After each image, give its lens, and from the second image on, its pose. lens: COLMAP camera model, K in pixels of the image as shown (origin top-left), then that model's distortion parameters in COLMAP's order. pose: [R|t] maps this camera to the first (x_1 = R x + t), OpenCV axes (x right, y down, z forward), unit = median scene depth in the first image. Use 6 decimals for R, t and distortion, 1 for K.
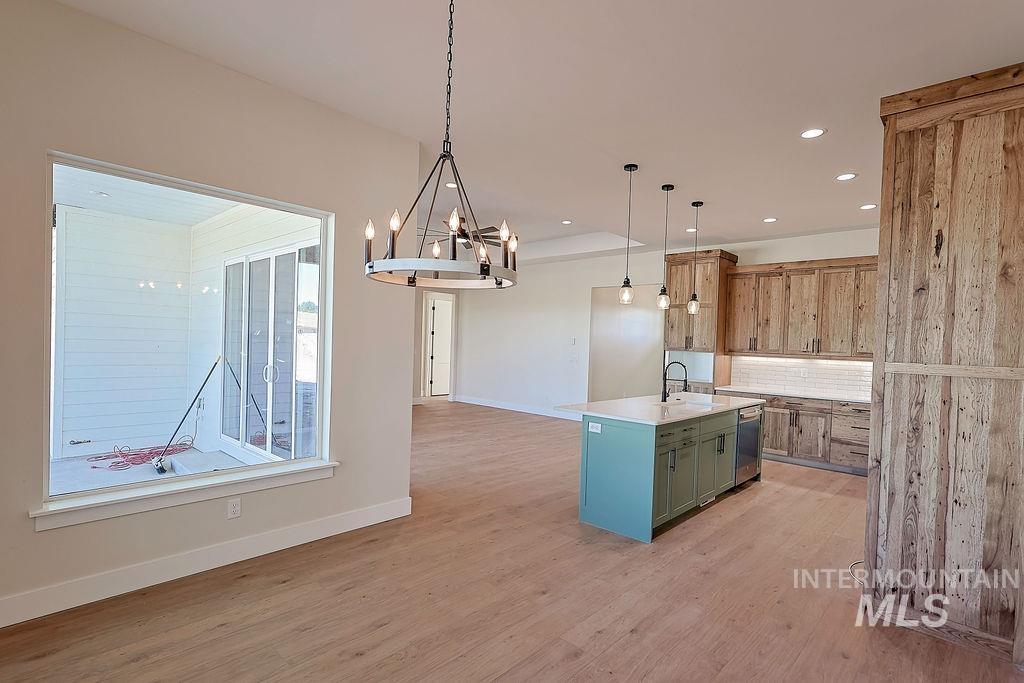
lens RADIAL K [[498.0, 0, 517.4], [0, 498.0, 352.0], [0, 0, 1]] dist [0.000379, -0.000104]
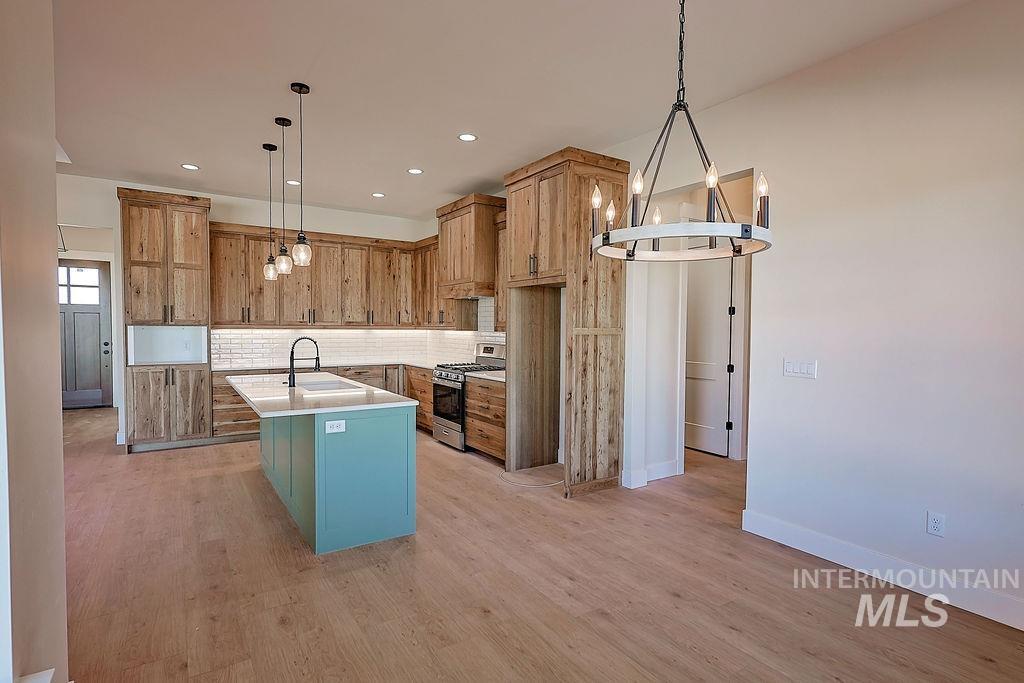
lens RADIAL K [[520.2, 0, 526.1], [0, 520.2, 346.1], [0, 0, 1]] dist [-0.000049, -0.000225]
pose [[0.229518, -0.067926, 0.970931, -0.371878], [0.018996, 0.997684, 0.065307, -0.013356], [-0.973119, 0.003455, 0.230276, 0.353344]]
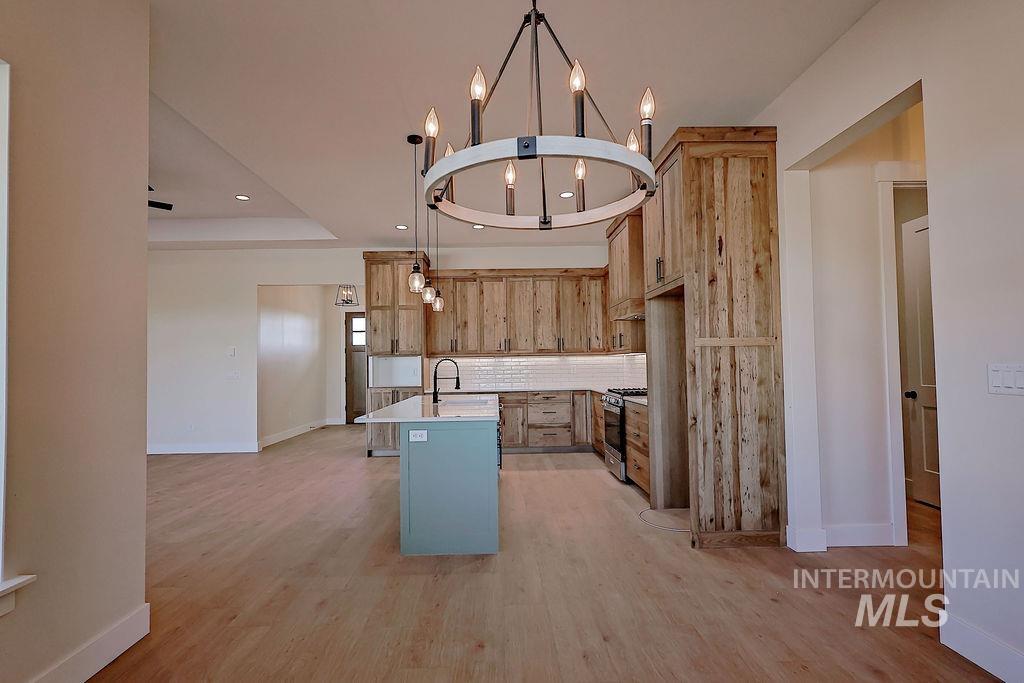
lens RADIAL K [[512.8, 0, 507.6], [0, 512.8, 347.8], [0, 0, 1]] dist [-0.002245, 0.000156]
pose [[0.718272, -0.022062, 0.695412, -0.220527], [0.053215, 0.998311, -0.023294, 0.022482], [-0.693724, 0.053738, 0.718233, 0.185486]]
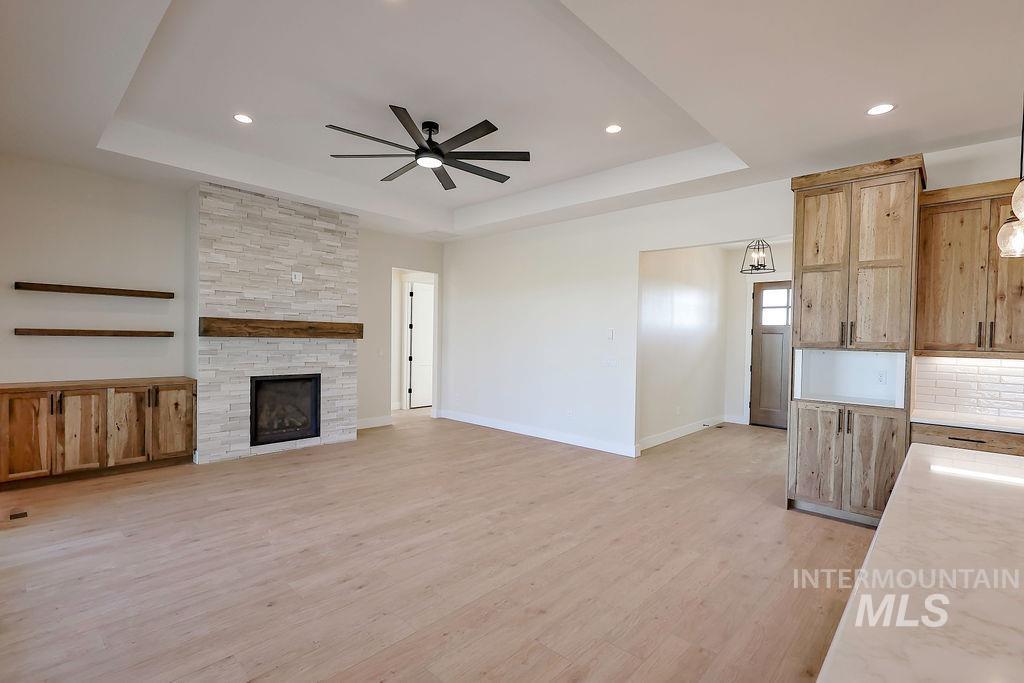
lens RADIAL K [[470.8, 0, 512.9], [0, 470.8, 345.9], [0, 0, 1]] dist [0.000228, 0.000358]
pose [[0.999892, -0.014513, -0.002324, -0.026874], [0.014514, 0.999895, 0.000408, -0.013101], [0.002318, -0.000442, 0.999997, 0.592031]]
